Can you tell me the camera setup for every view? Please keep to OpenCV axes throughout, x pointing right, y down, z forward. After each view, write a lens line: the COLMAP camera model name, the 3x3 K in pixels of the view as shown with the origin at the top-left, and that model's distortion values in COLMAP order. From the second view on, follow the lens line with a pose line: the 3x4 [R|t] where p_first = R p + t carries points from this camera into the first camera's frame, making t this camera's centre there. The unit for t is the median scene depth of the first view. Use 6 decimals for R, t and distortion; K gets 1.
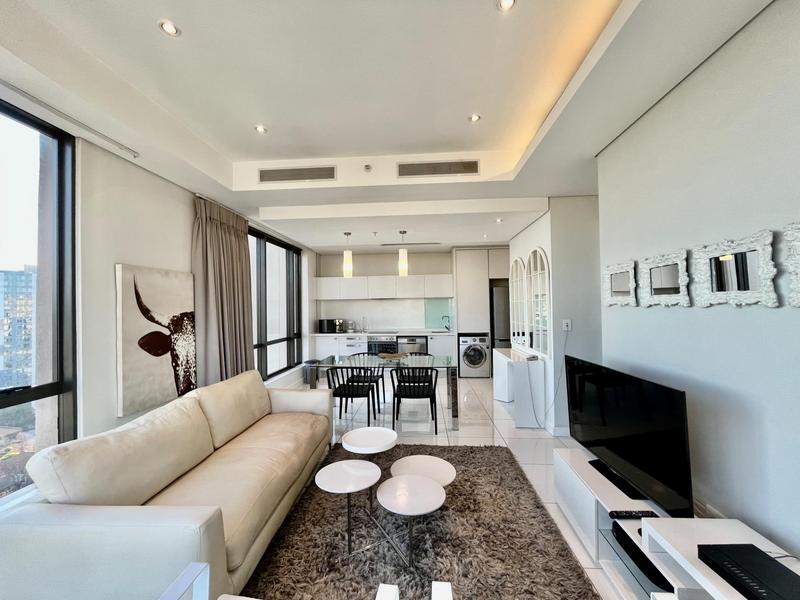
lens RADIAL K [[325.1, 0, 400.8], [0, 325.1, 302.1], [0, 0, 1]] dist [-0.000732, -0.000221]
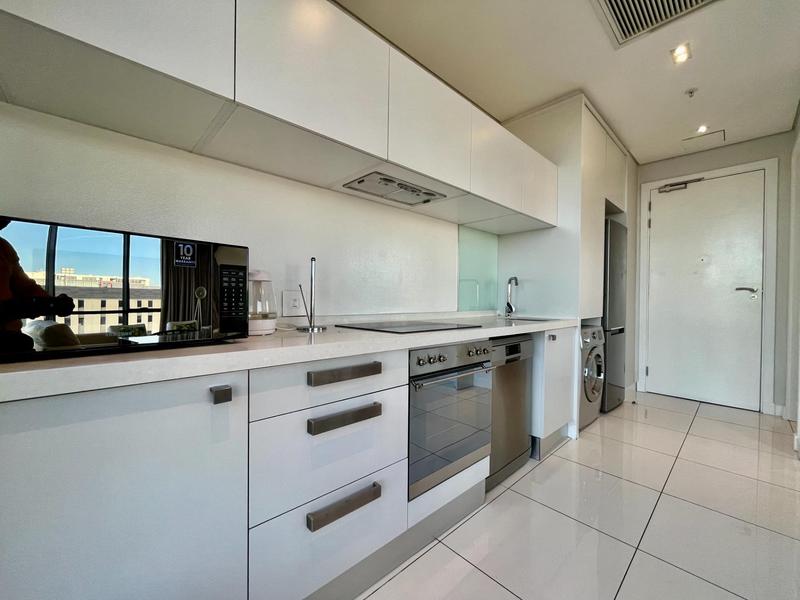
lens RADIAL K [[325.1, 0, 400.8], [0, 325.1, 302.1], [0, 0, 1]] dist [-0.000732, -0.000221]
pose [[0.683795, 0.015067, 0.729518, -0.508073], [-0.036024, 0.999265, 0.013128, 0.157897], [-0.728784, -0.035257, 0.683835, 1.841705]]
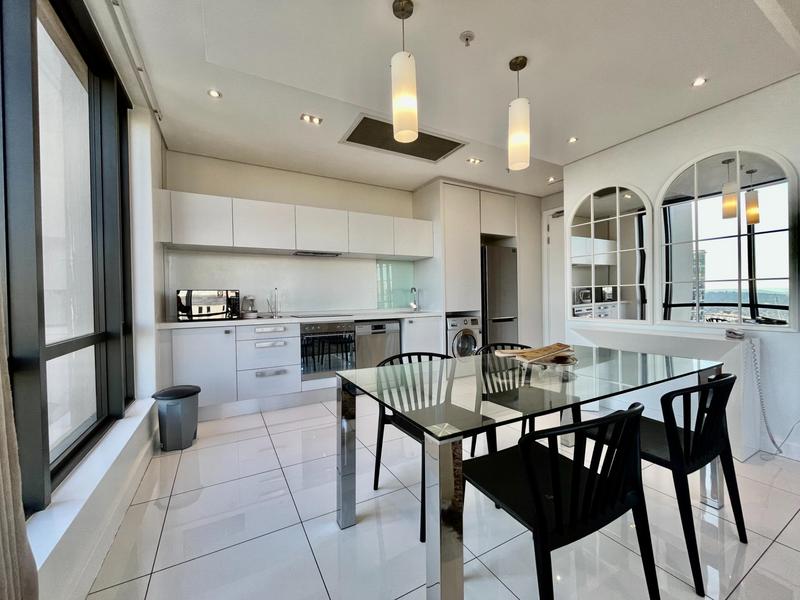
lens RADIAL K [[325.1, 0, 400.8], [0, 325.1, 302.1], [0, 0, 1]] dist [-0.000732, -0.000221]
pose [[0.842487, -0.005868, 0.538684, -0.502642], [-0.005464, 0.999796, 0.019436, 0.129672], [-0.538688, -0.019318, 0.842284, 1.049325]]
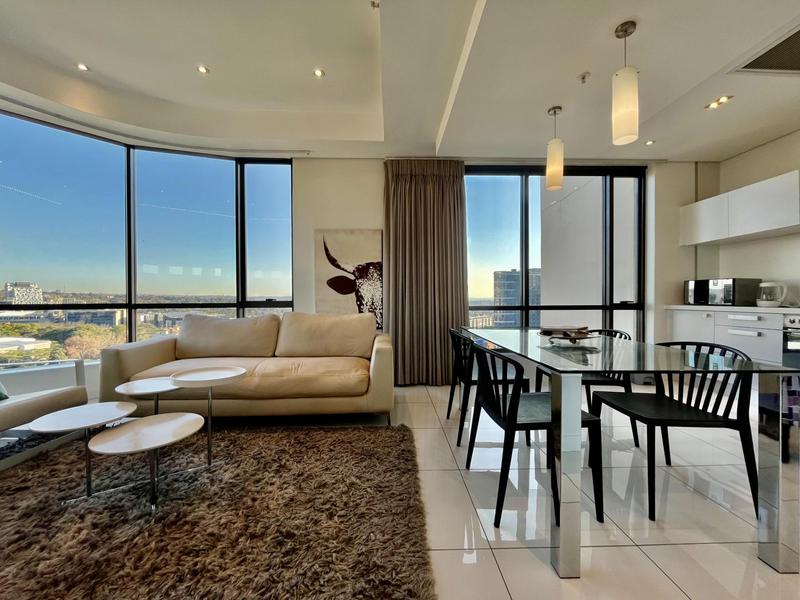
lens RADIAL K [[325.1, 0, 400.8], [0, 325.1, 302.1], [0, 0, 1]] dist [-0.000732, -0.000221]
pose [[0.088206, 0.020552, -0.995890, 0.539191], [0.014483, 0.999655, 0.021912, 0.151117], [0.995997, -0.016356, 0.087877, 0.979067]]
